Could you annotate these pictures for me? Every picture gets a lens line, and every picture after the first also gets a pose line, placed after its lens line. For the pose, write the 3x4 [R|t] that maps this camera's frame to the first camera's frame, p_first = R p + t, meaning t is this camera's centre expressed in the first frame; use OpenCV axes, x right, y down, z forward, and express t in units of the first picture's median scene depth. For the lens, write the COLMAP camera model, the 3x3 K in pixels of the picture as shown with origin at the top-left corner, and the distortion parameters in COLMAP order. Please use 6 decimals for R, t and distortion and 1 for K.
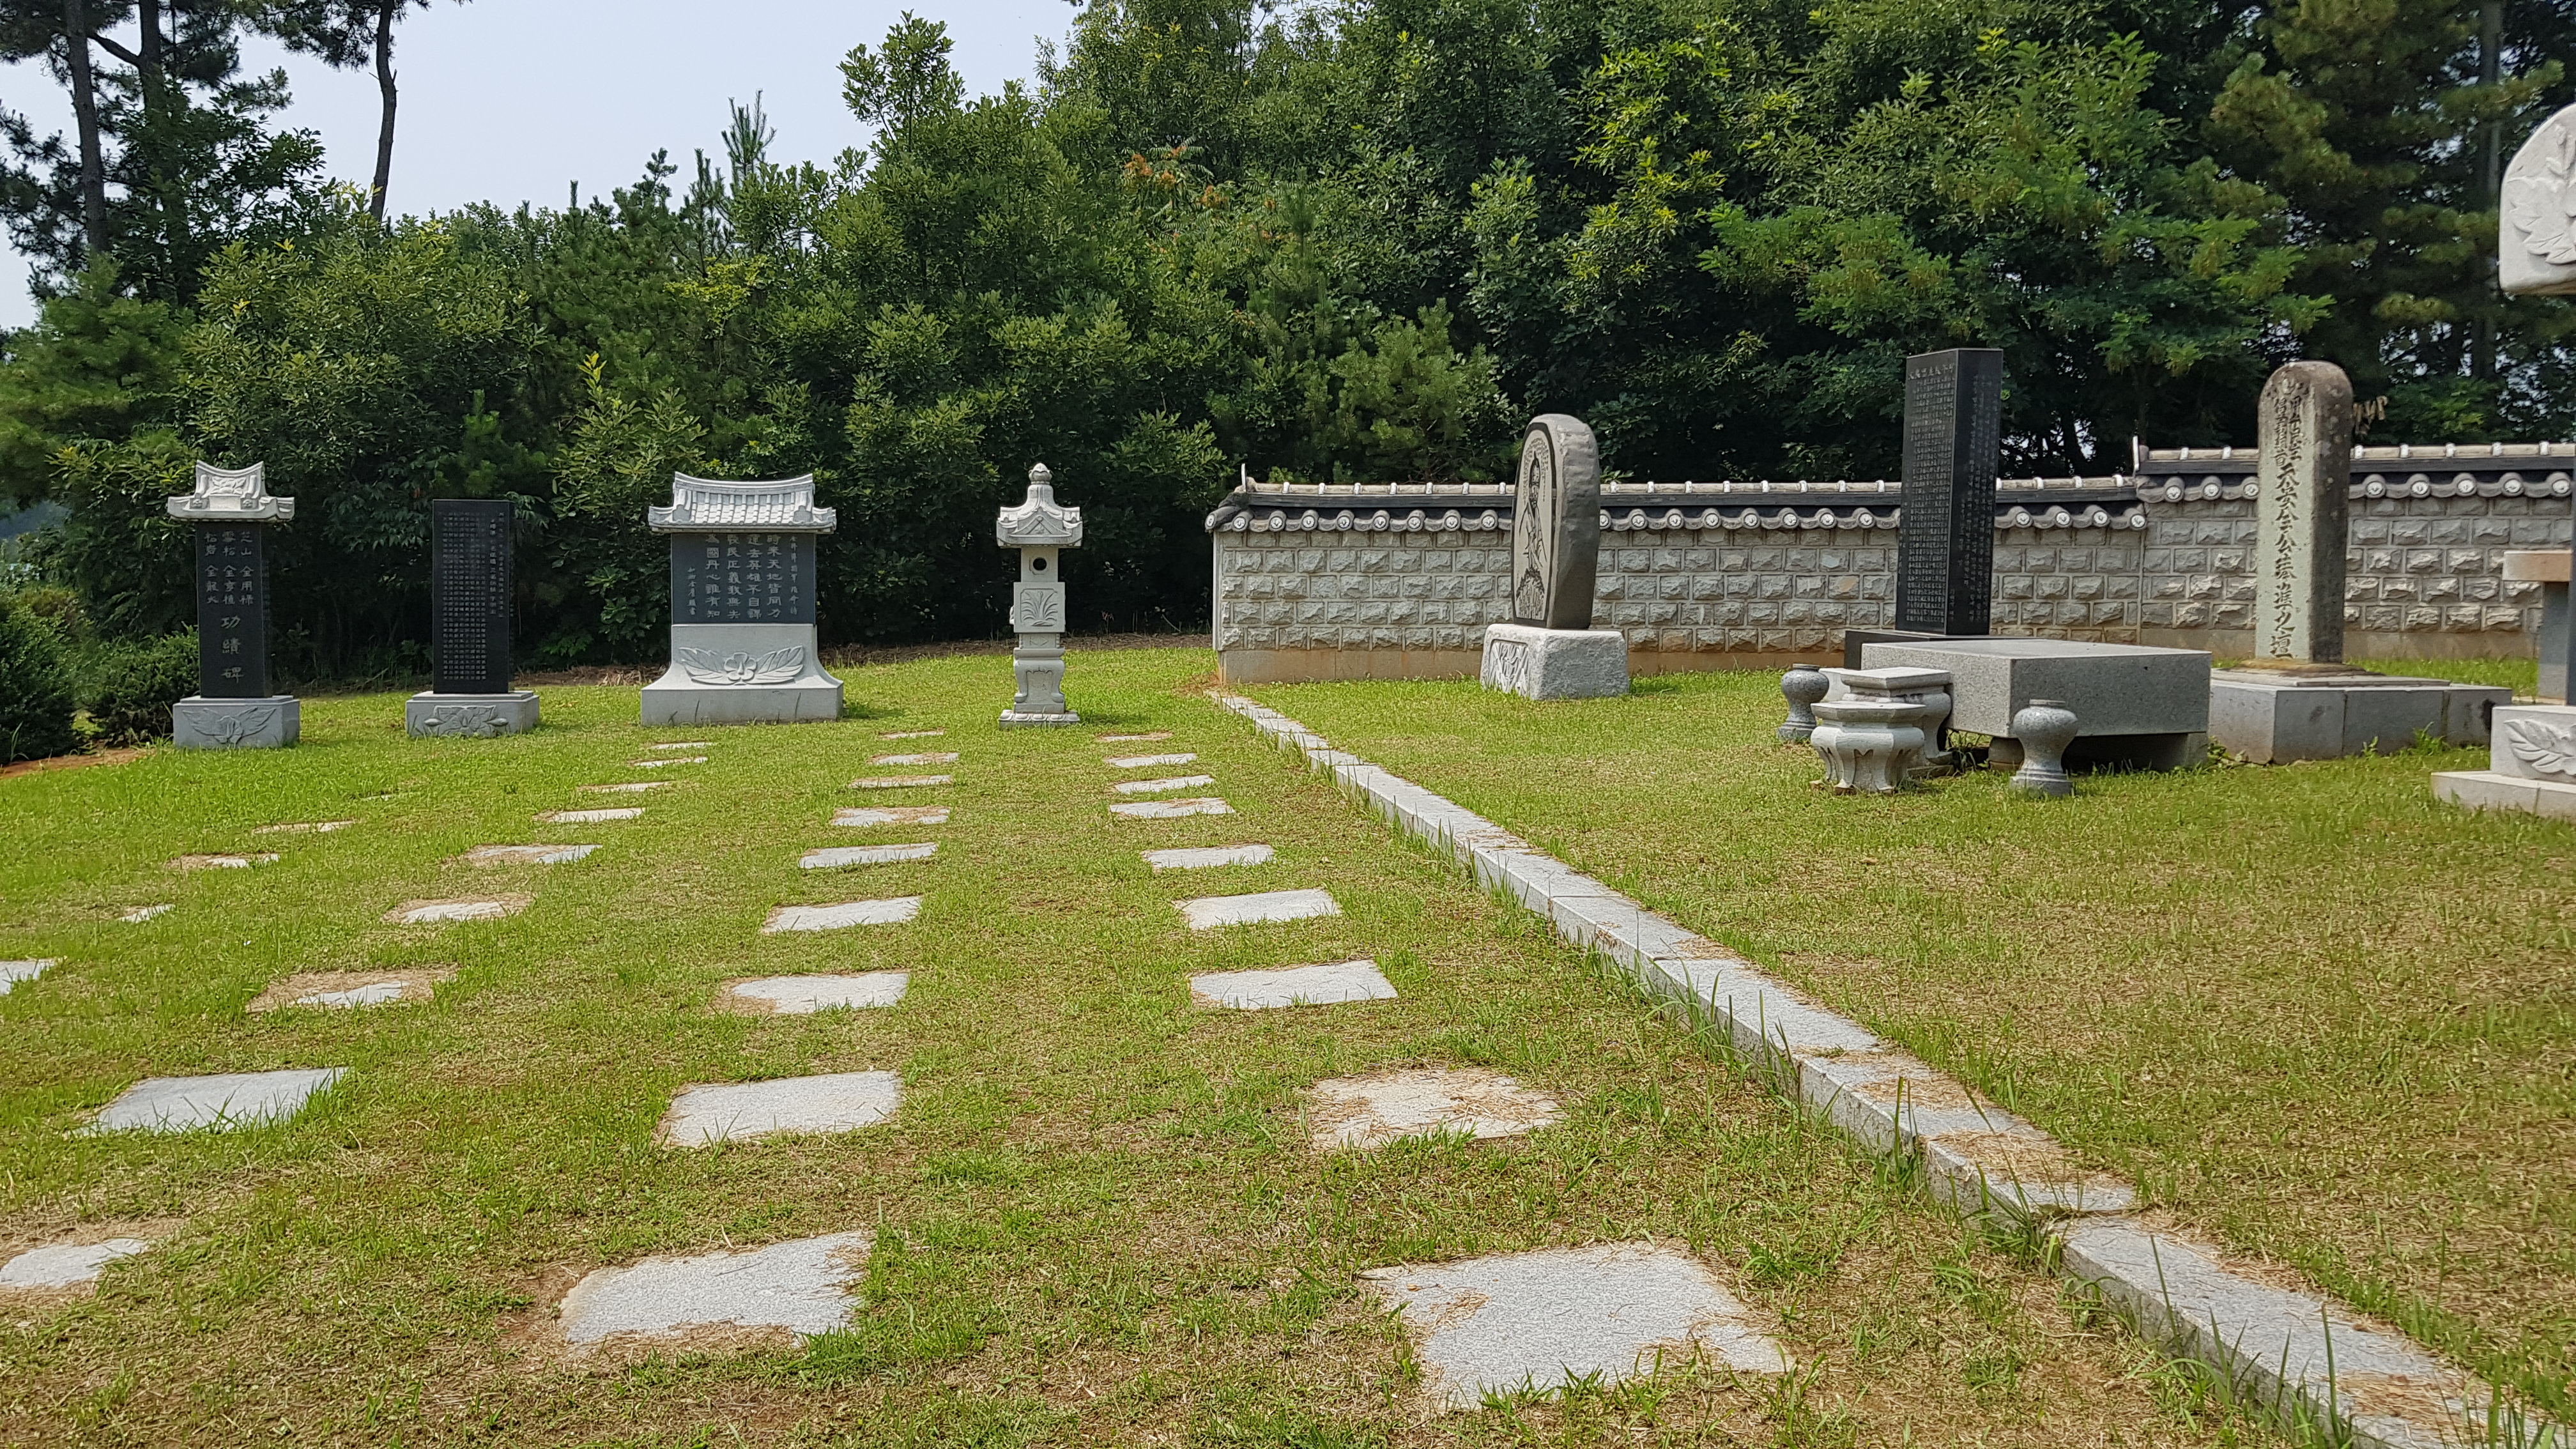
lens RADIAL K [[2017.7, 0, 1257.4], [0, 2017.7, 686.1], [0, 0, 1]] dist [0.083939, -0.147743]
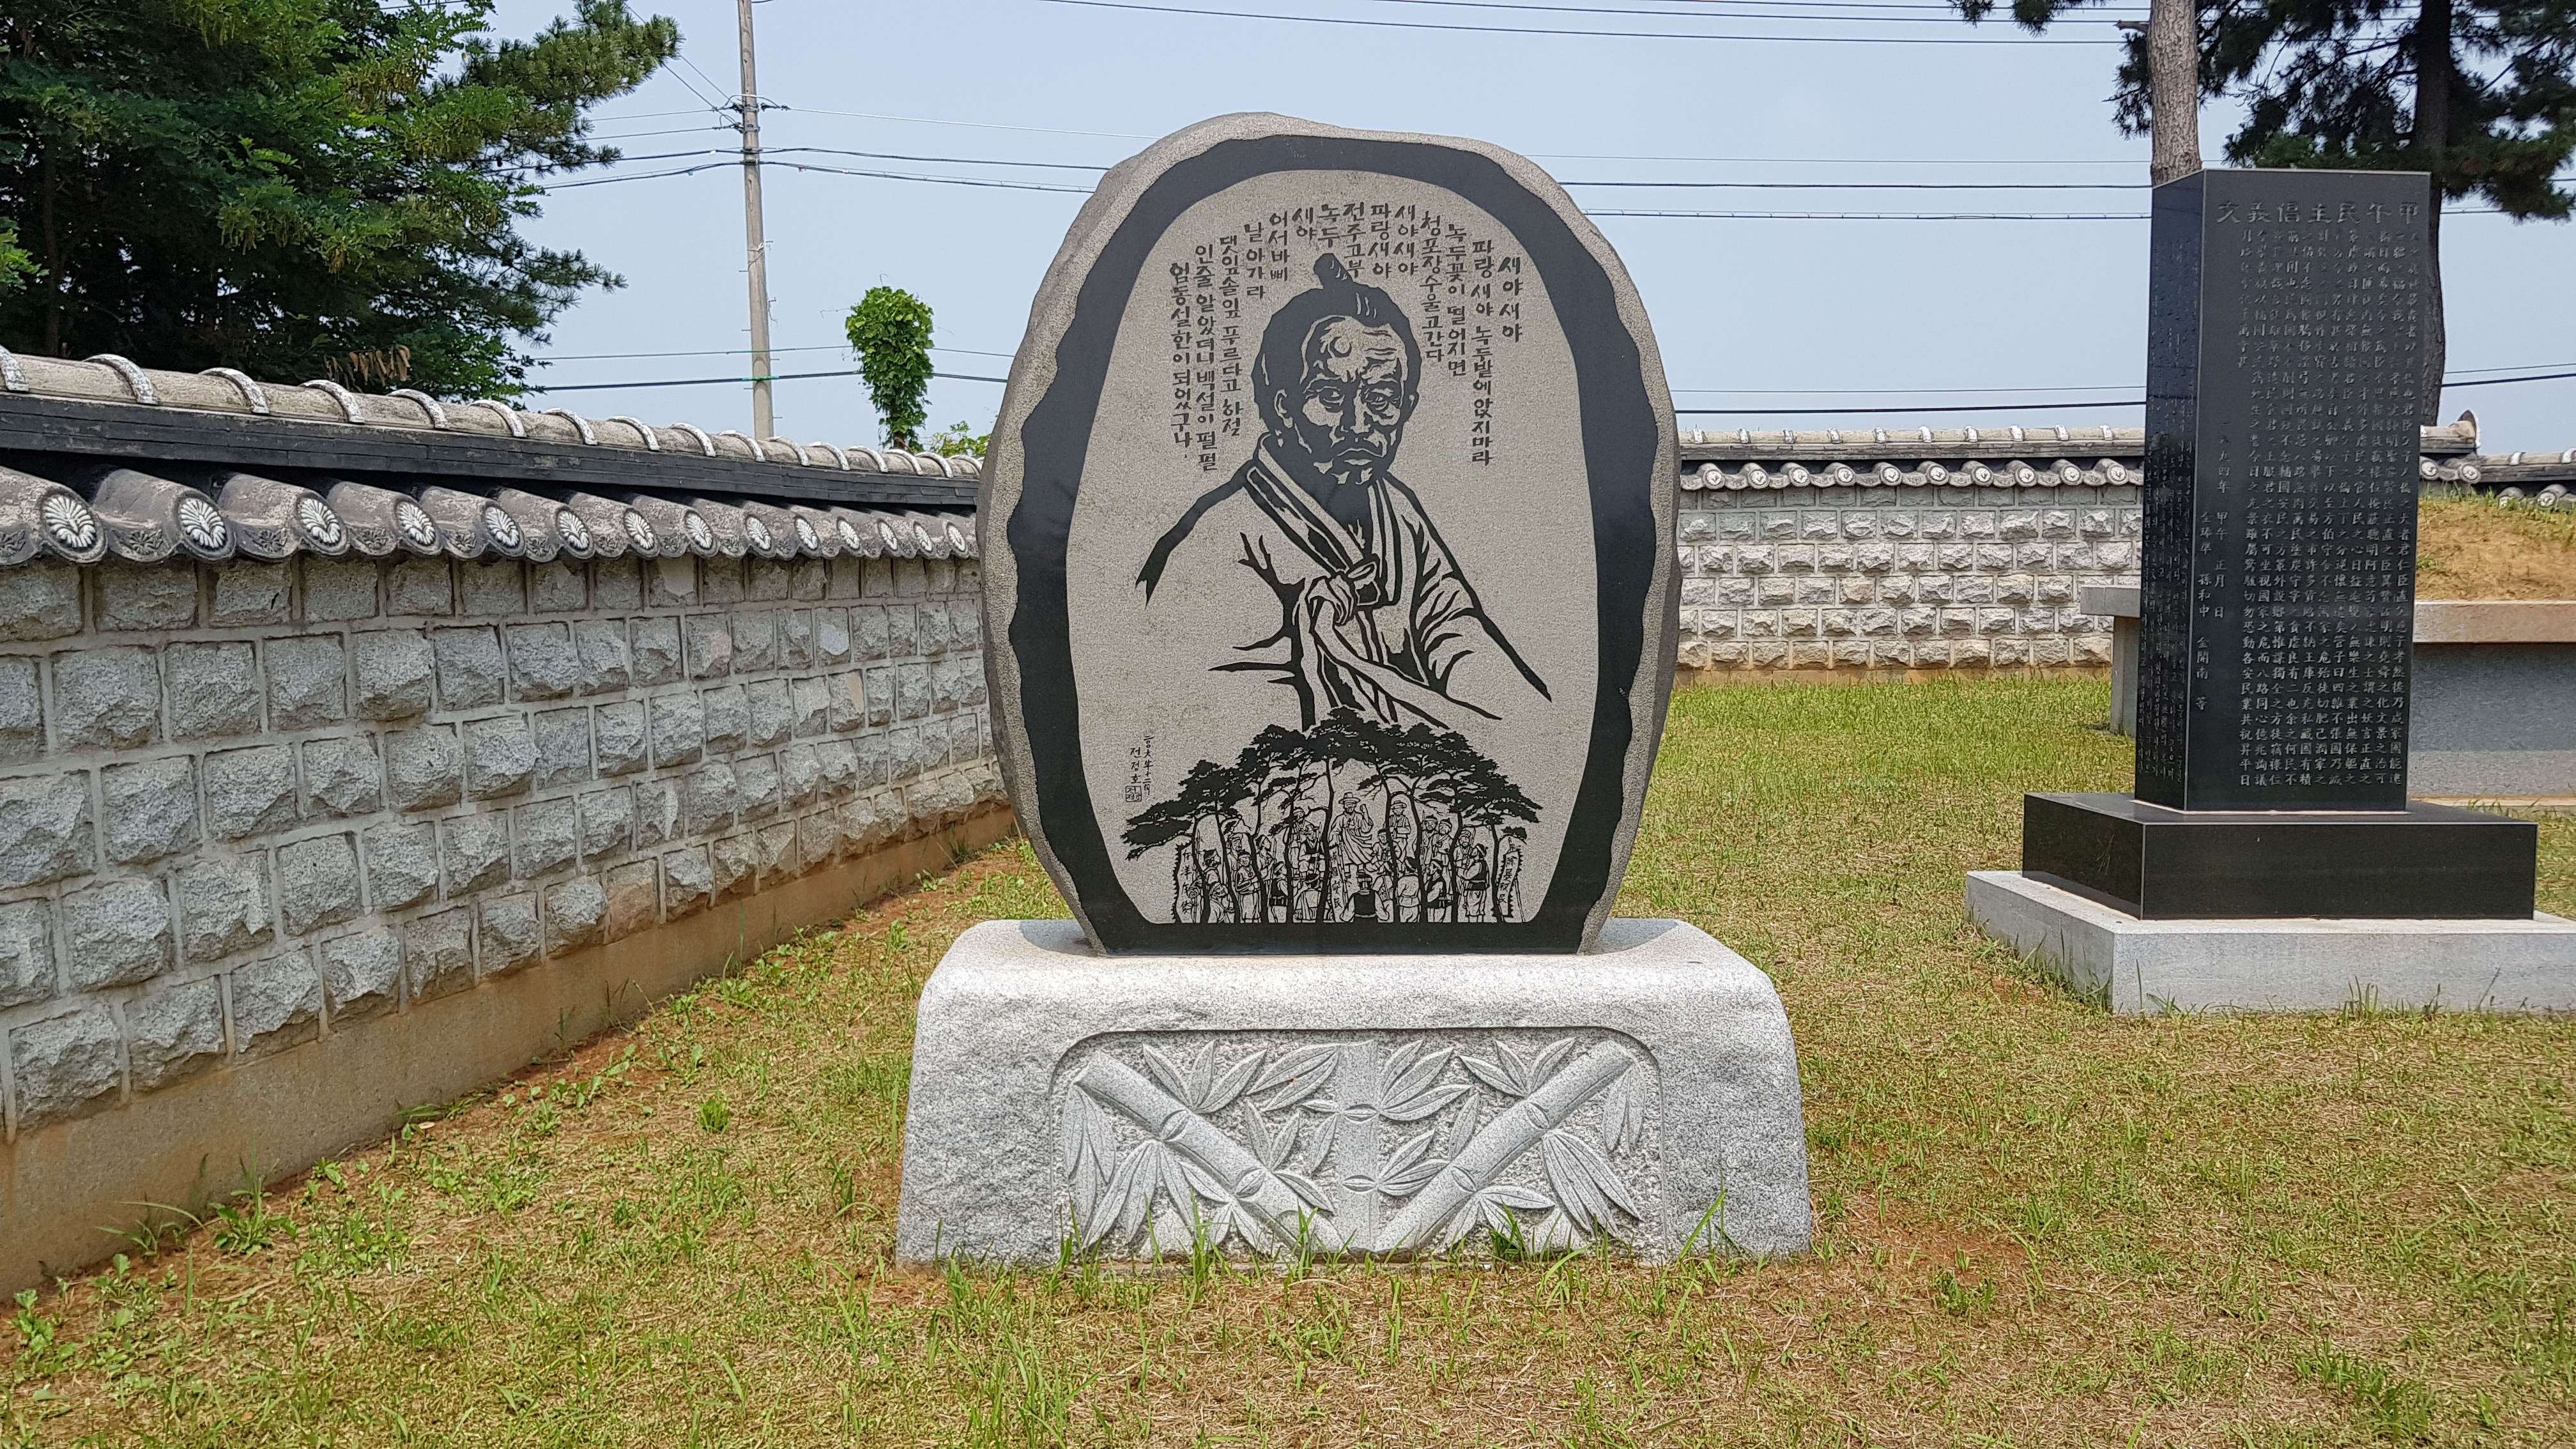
lens RADIAL K [[2017.7, 0, 1257.4], [0, 2017.7, 686.1], [0, 0, 1]] dist [0.083939, -0.147743]
pose [[0.119641, -0.064749, 0.990704, -0.063554], [0.066970, 0.996125, 0.057015, -0.043903], [-0.990556, 0.059526, 0.123514, 0.551186]]
